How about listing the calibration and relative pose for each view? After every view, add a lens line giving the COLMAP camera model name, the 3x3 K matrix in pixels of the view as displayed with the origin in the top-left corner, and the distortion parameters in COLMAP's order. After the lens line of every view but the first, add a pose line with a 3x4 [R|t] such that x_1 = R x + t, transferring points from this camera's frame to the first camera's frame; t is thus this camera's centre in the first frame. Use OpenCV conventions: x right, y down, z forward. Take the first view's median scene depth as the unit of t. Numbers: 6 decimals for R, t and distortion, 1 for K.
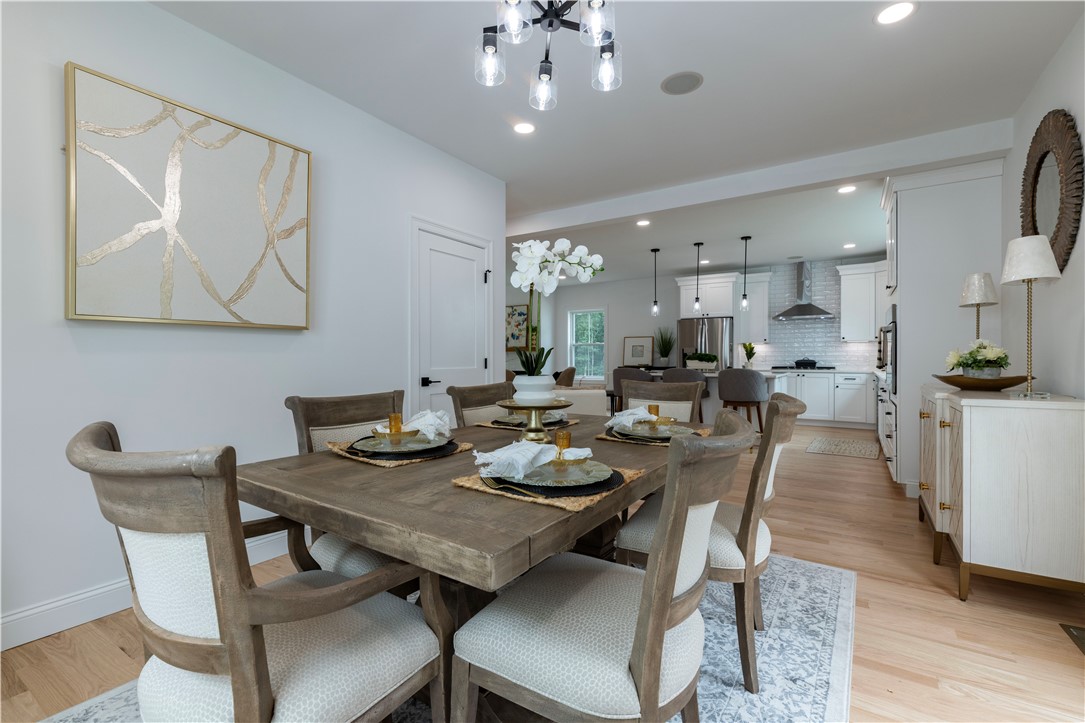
lens RADIAL K [[483.7, 0, 535.0], [0, 483.7, 359.6], [0, 0, 1]] dist [0.016865, 0.000264]
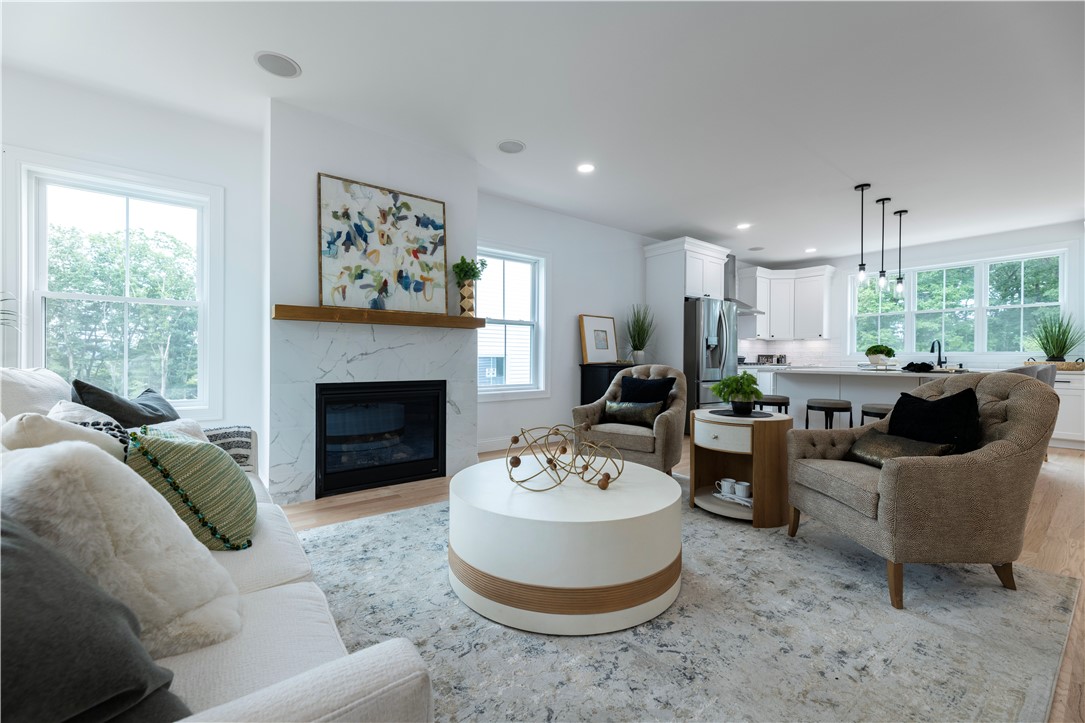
lens RADIAL K [[436.9, 0, 538.3], [0, 436.9, 358.6], [0, 0, 1]] dist [0.001392, 0.001178]
pose [[0.344319, 0.005445, 0.938837, -0.400672], [-0.005413, 0.999978, -0.003814, 0.010693], [-0.938837, -0.003769, 0.344341, 1.061654]]
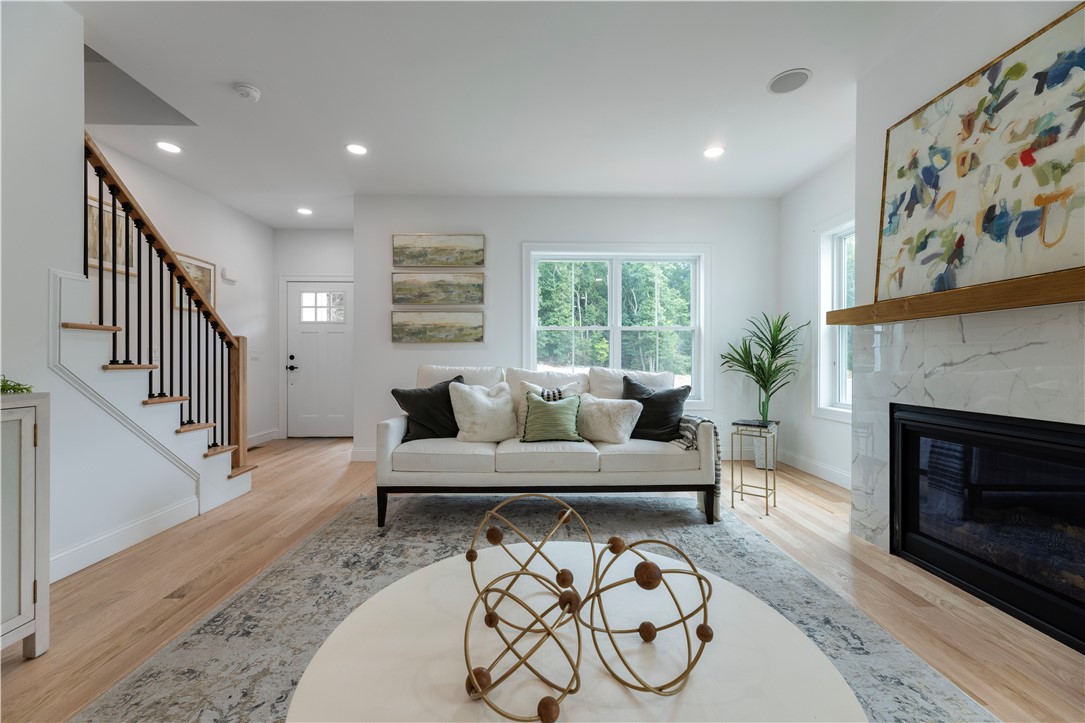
lens RADIAL K [[436.9, 0, 535.8], [0, 436.9, 359.8], [0, 0, 1]] dist [0.001392, 0.001178]
pose [[0.554550, 0.005884, -0.832130, -0.005099], [-0.008027, 0.999966, 0.001721, 0.004925], [0.832112, 0.005725, 0.554578, 1.014718]]
